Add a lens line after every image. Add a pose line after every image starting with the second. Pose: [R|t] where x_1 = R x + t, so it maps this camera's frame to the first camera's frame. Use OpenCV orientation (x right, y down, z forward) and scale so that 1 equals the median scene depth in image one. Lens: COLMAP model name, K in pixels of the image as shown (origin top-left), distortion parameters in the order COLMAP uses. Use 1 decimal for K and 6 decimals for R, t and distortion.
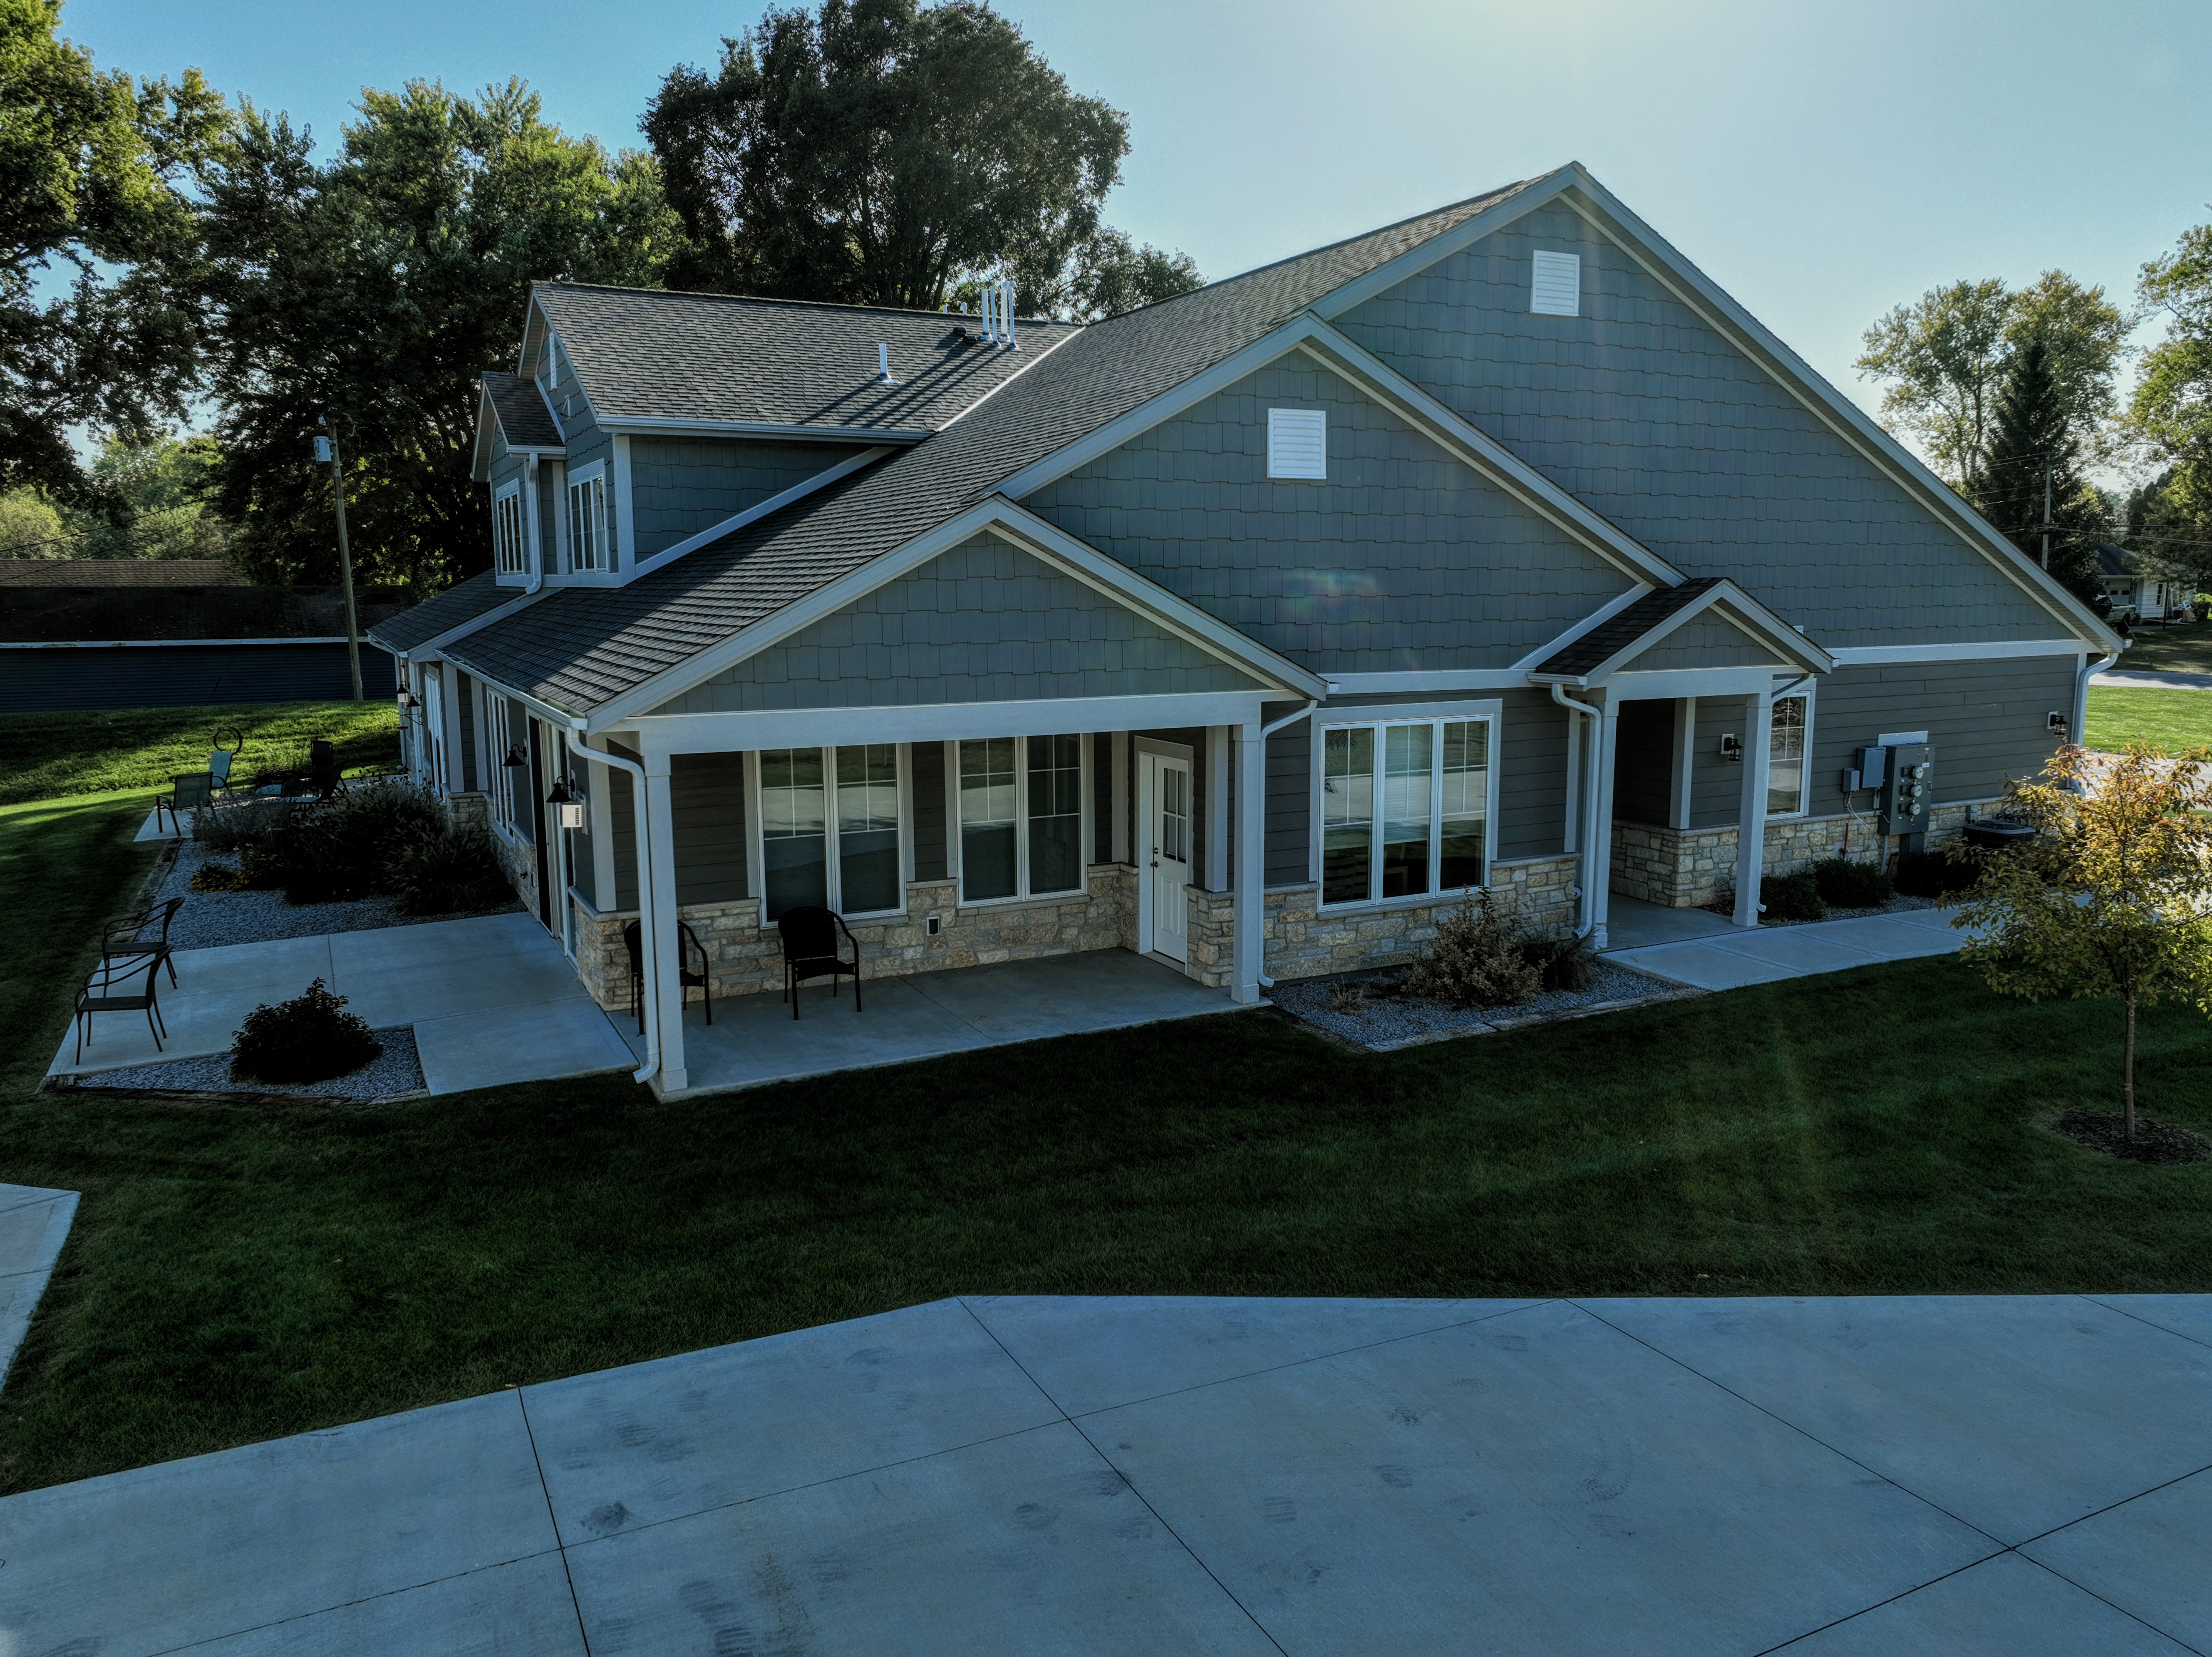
lens RADIAL K [[1554.1, 0, 1108.3], [0, 1554.1, 816.2], [0, 0, 1]] dist [-0.003076, 0.016010]
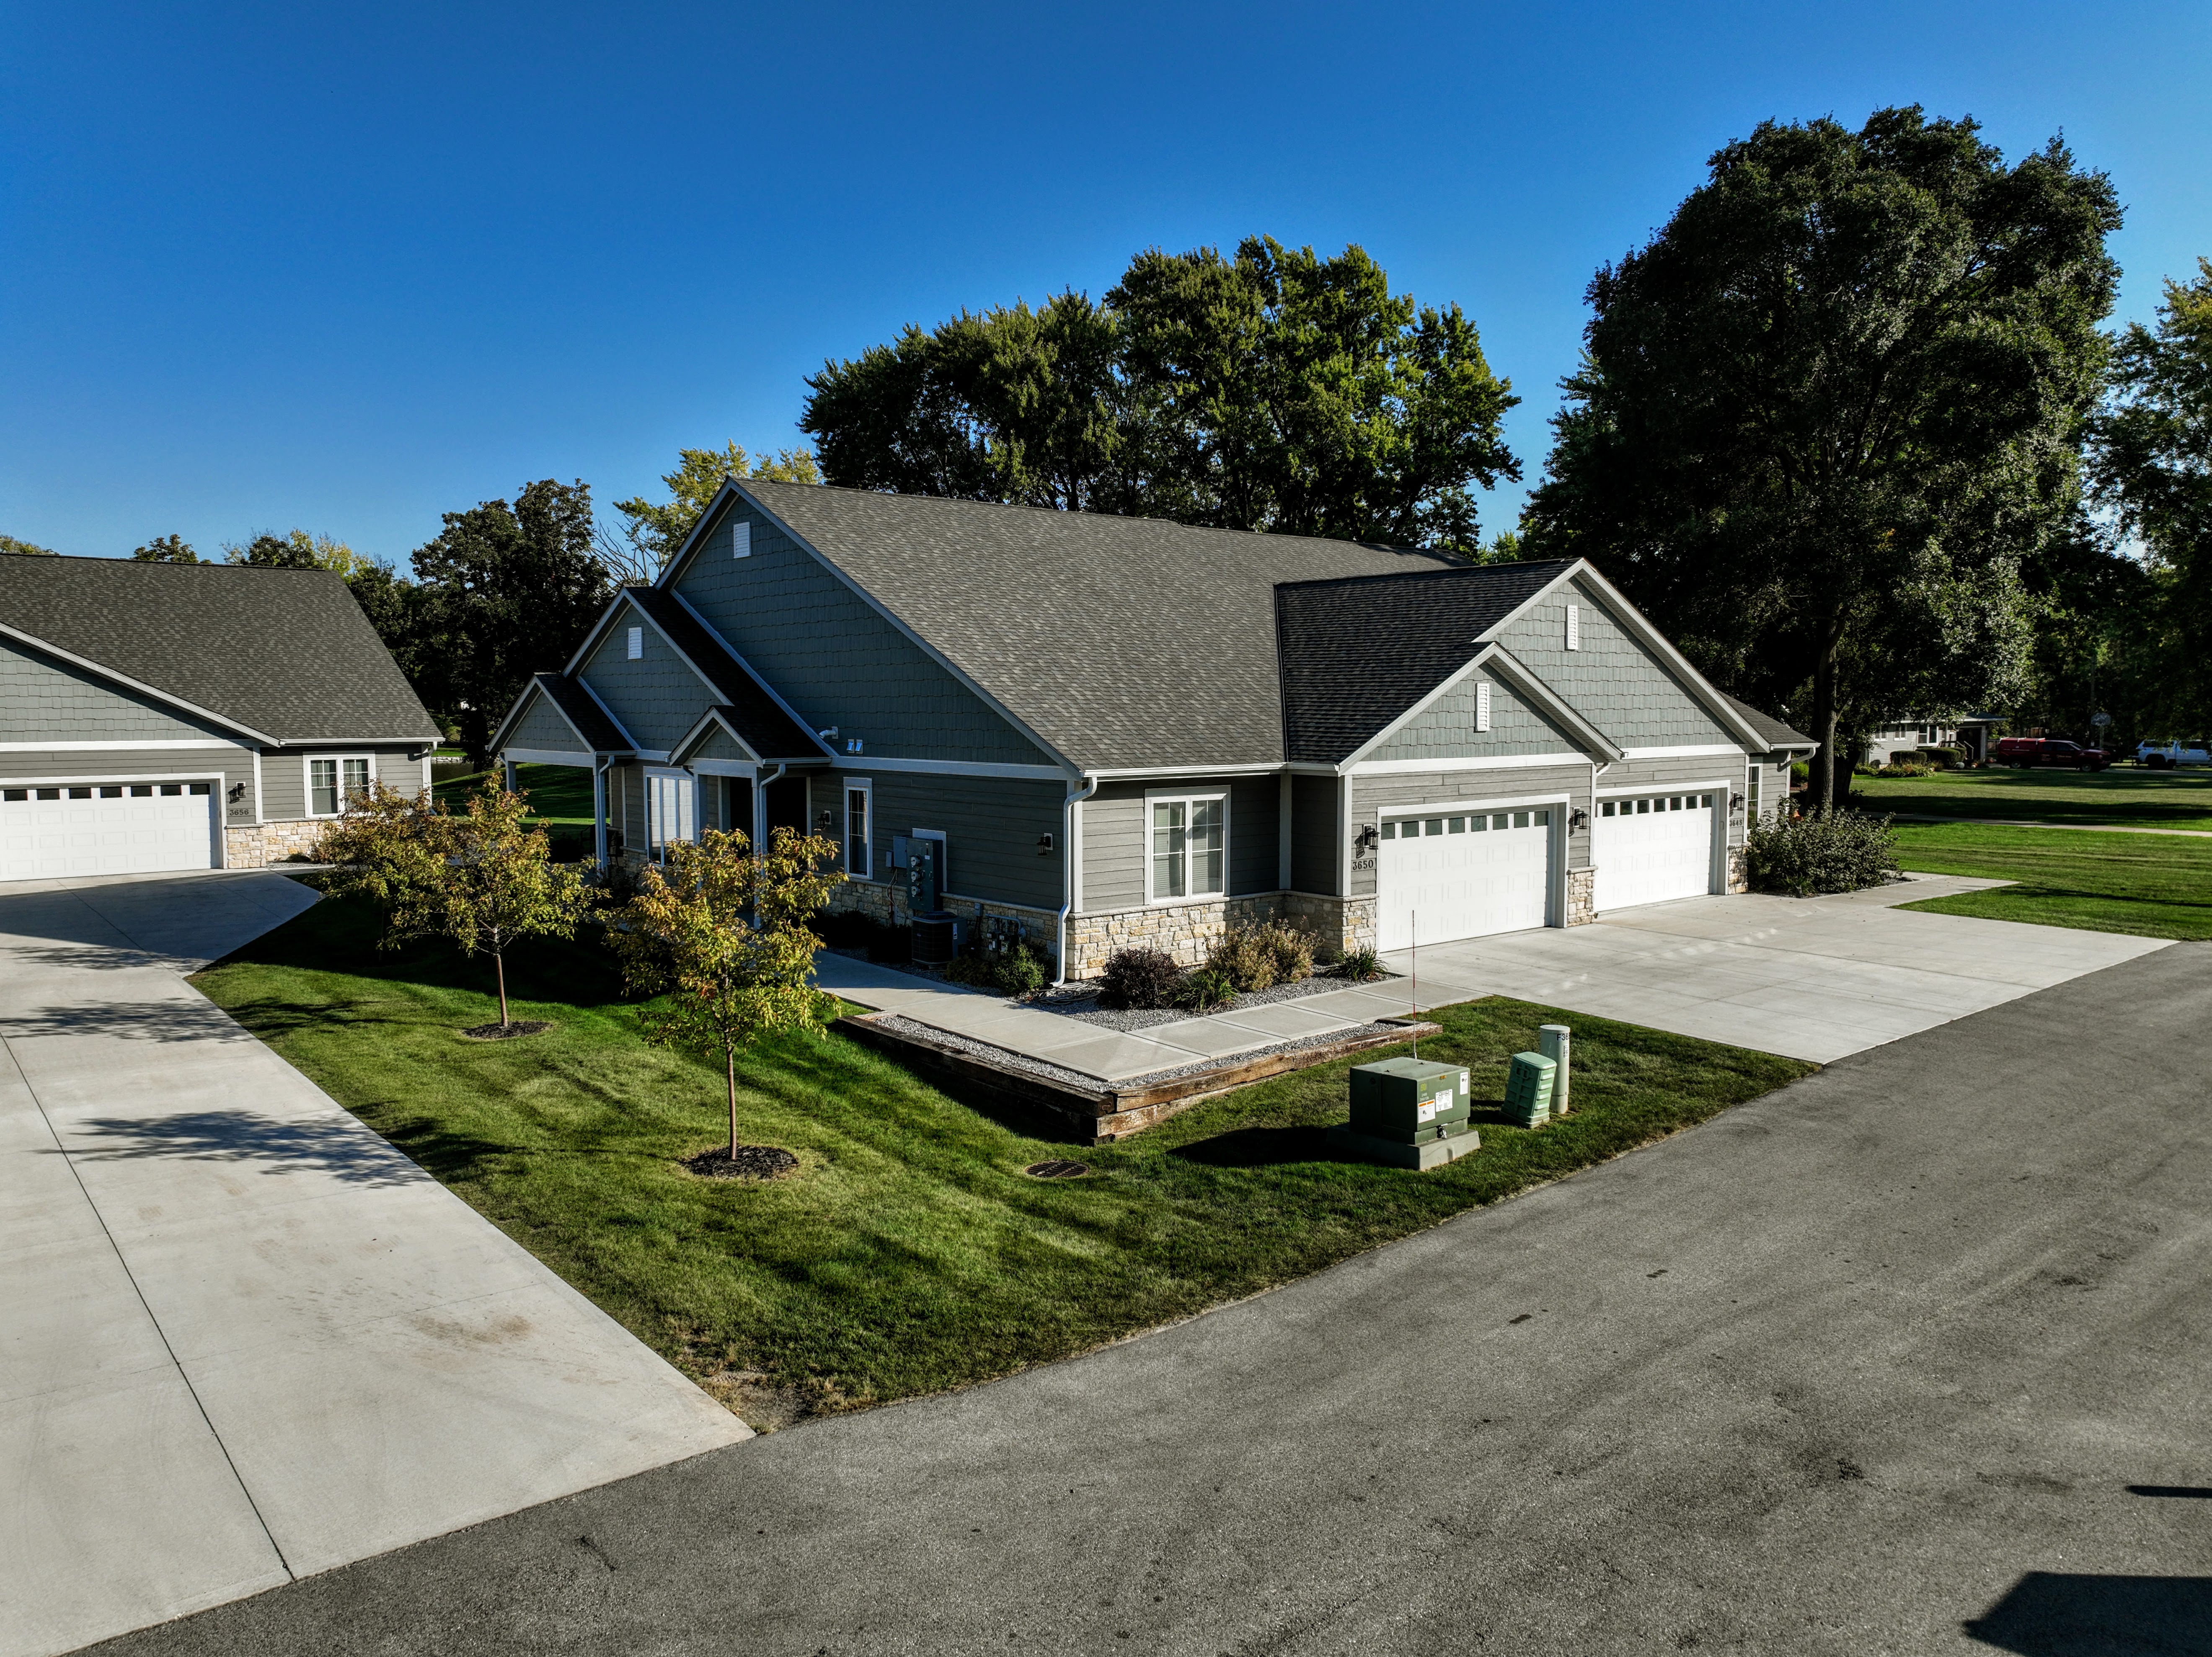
lens RADIAL K [[1554.1, 0, 1109.3], [0, 1554.1, 816.8], [0, 0, 1]] dist [-0.003076, 0.016010]
pose [[0.226786, 0.075830, -0.970988, 2.137417], [-0.146860, 0.988228, 0.042876, -0.169100], [0.962808, 0.132876, 0.235253, 1.033946]]
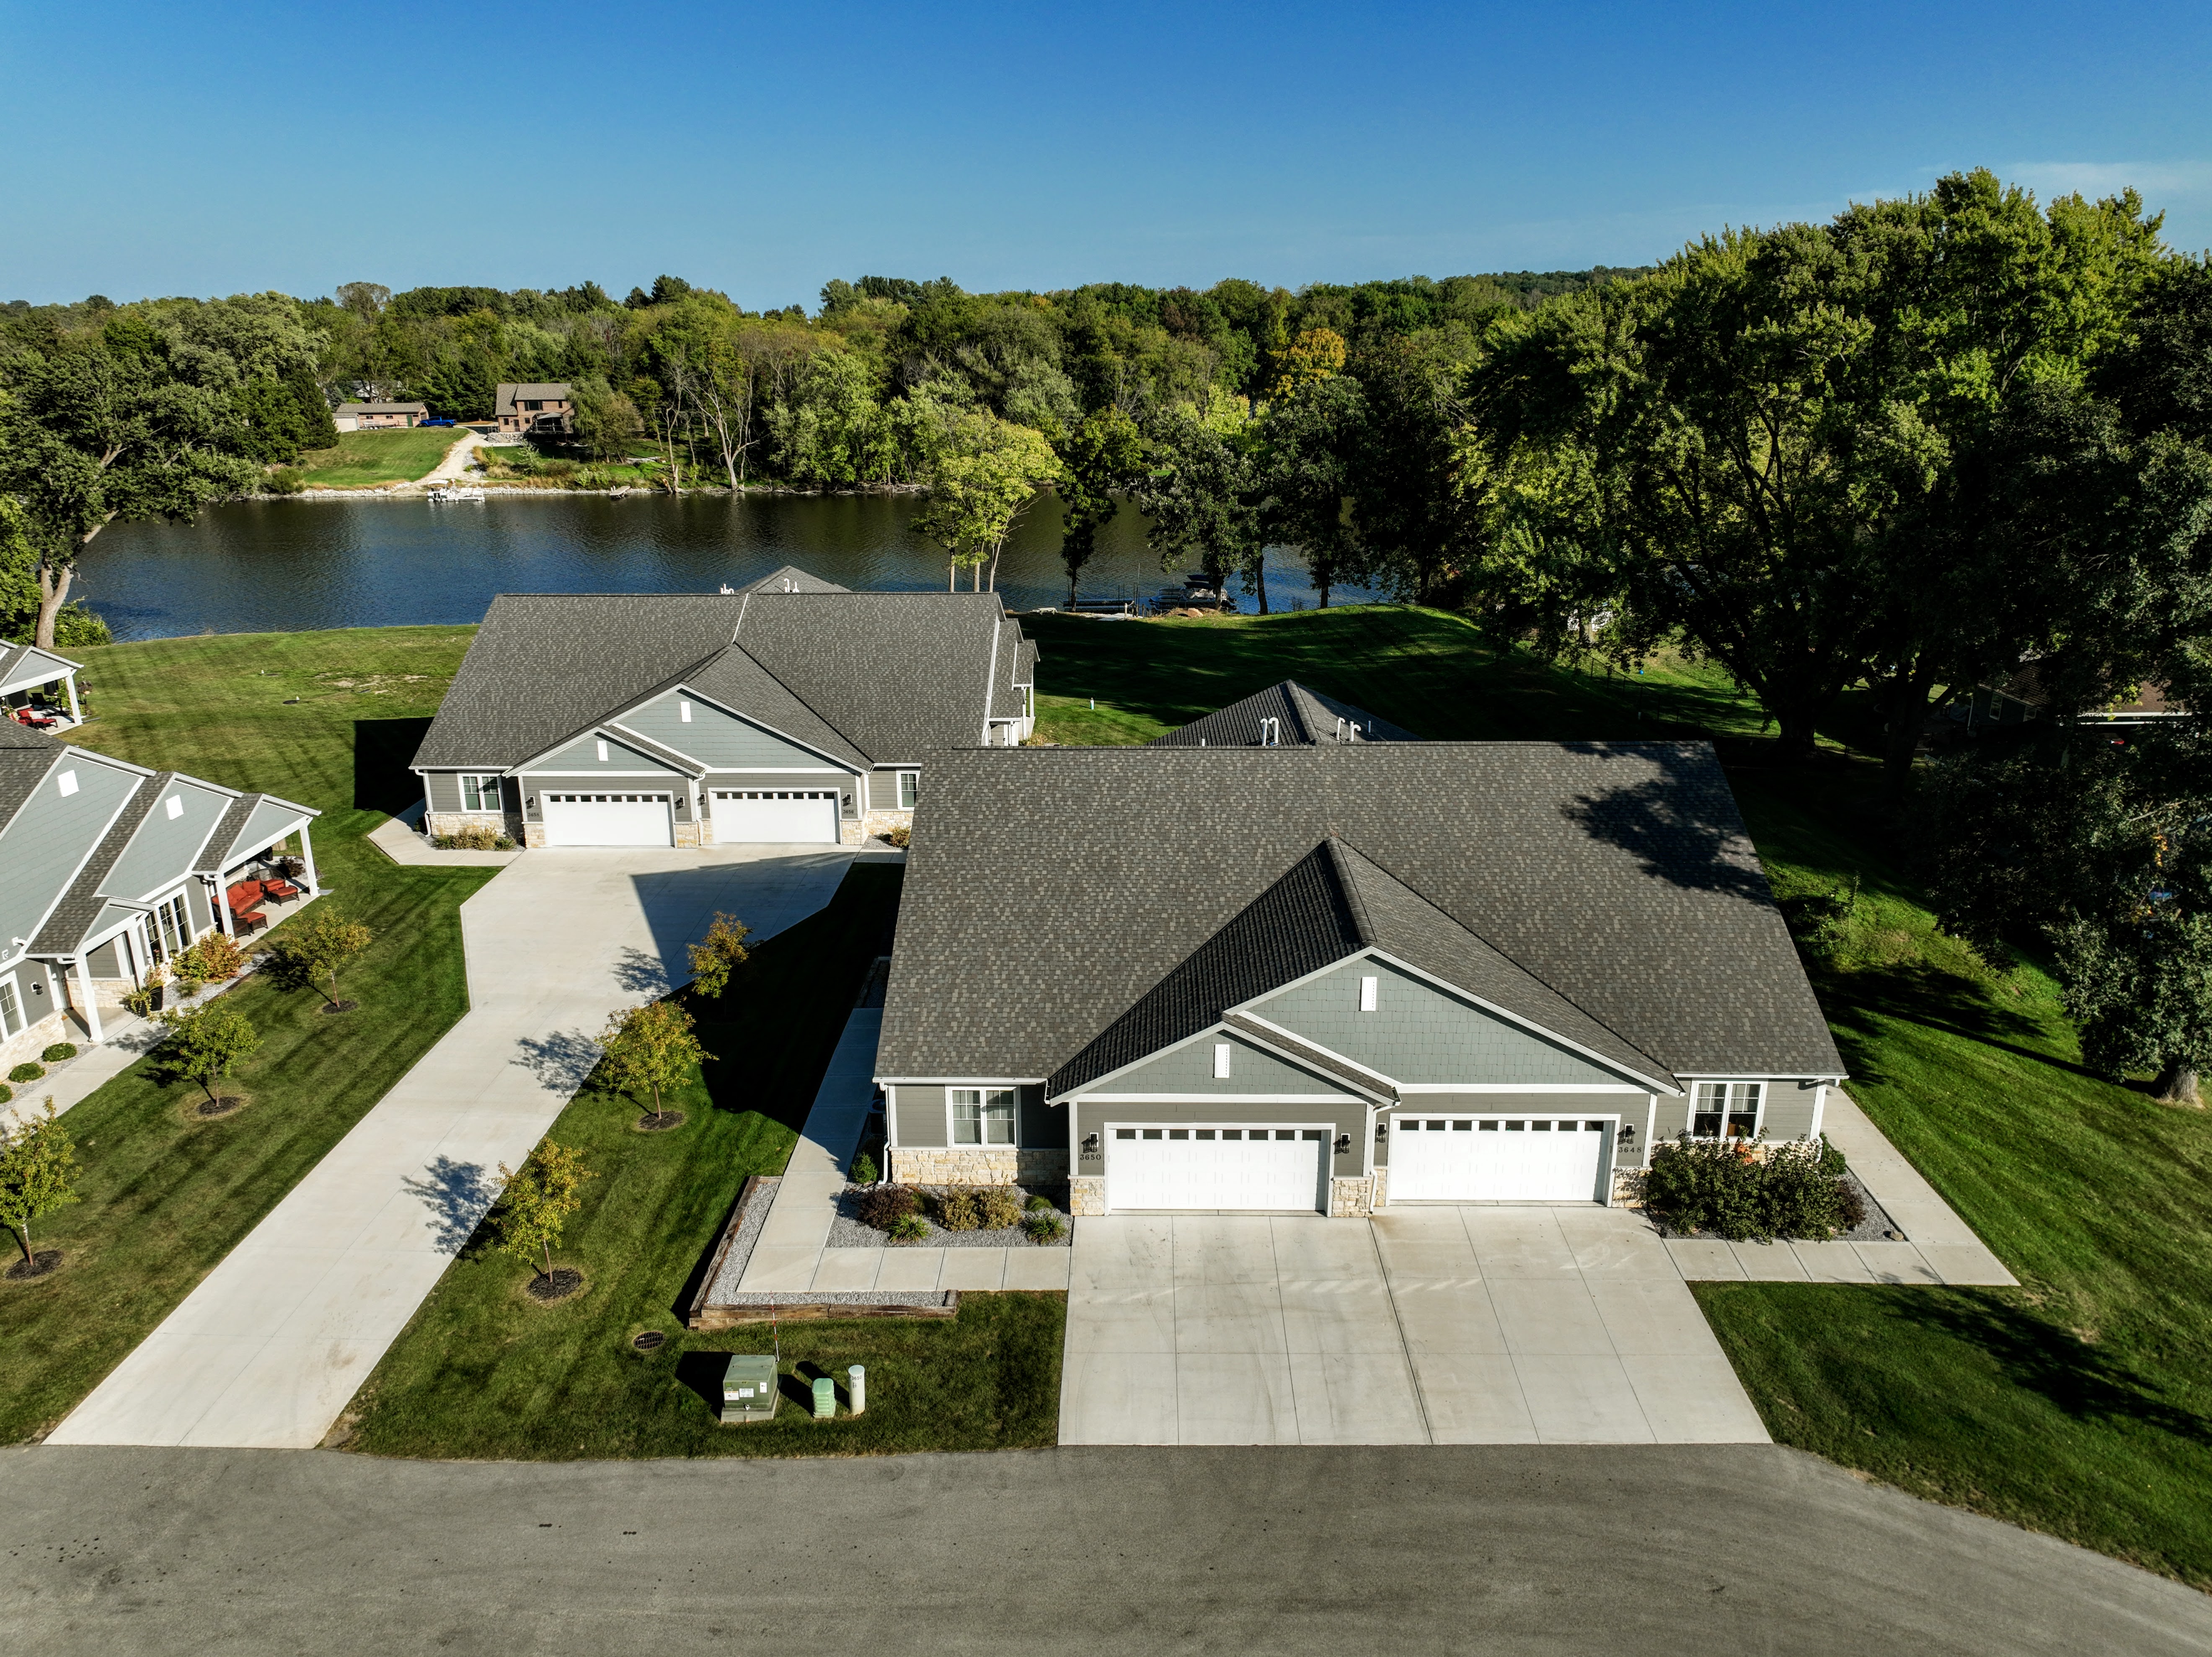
lens RADIAL K [[1554.1, 0, 1107.5], [0, 1554.1, 824.6], [0, 0, 1]] dist [-0.003076, 0.016010]
pose [[-0.472089, 0.276084, -0.837203, 2.433235], [-0.125685, 0.918913, 0.373902, -1.331200], [0.872545, 0.281739, -0.399109, 2.370949]]
